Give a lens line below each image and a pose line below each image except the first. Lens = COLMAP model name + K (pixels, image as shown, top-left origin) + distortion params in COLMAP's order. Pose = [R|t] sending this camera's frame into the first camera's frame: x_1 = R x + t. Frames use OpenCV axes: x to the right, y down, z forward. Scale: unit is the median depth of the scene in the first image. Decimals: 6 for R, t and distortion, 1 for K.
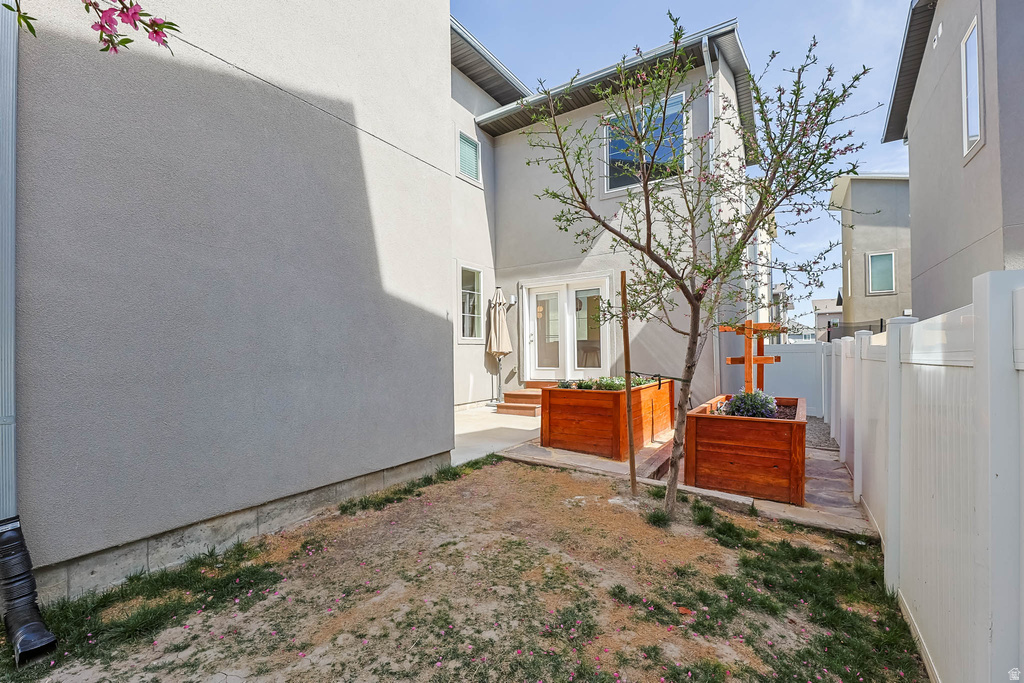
lens RADIAL K [[435.0, 0, 512.0], [0, 435.0, 341.5], [0, 0, 1]] dist [-0.000226, -0.000076]
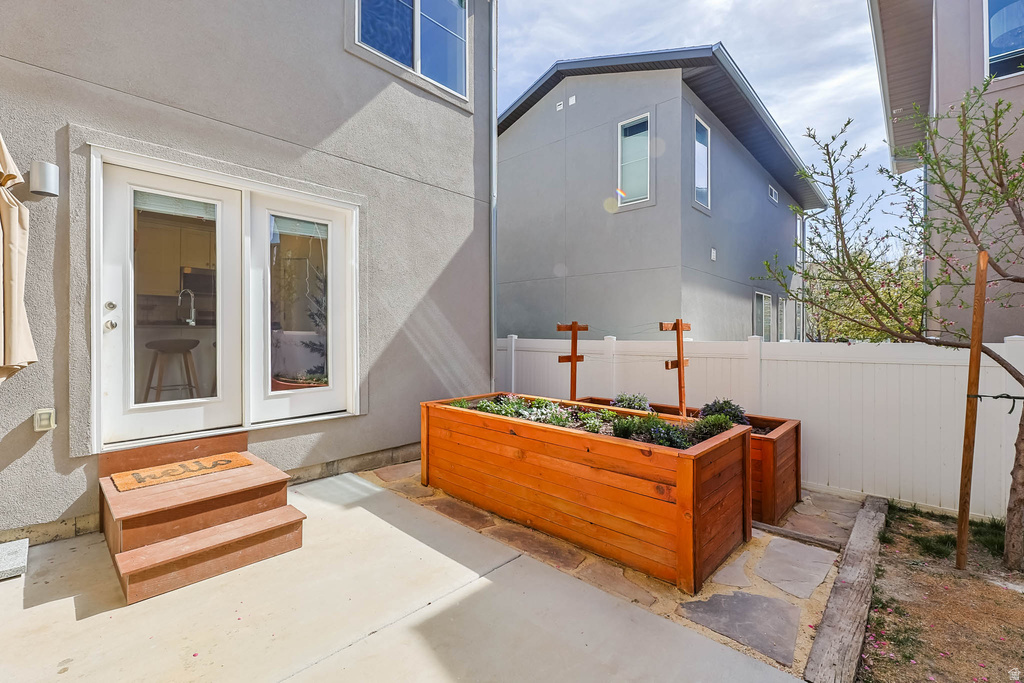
lens RADIAL K [[435.0, 0, 512.0], [0, 435.0, 341.5], [0, 0, 1]] dist [-0.000226, -0.000076]
pose [[0.188734, 0.001804, 0.982027, -0.235077], [-0.028731, 0.999580, 0.003686, 0.000757], [-0.981608, -0.028910, 0.188706, 0.684526]]
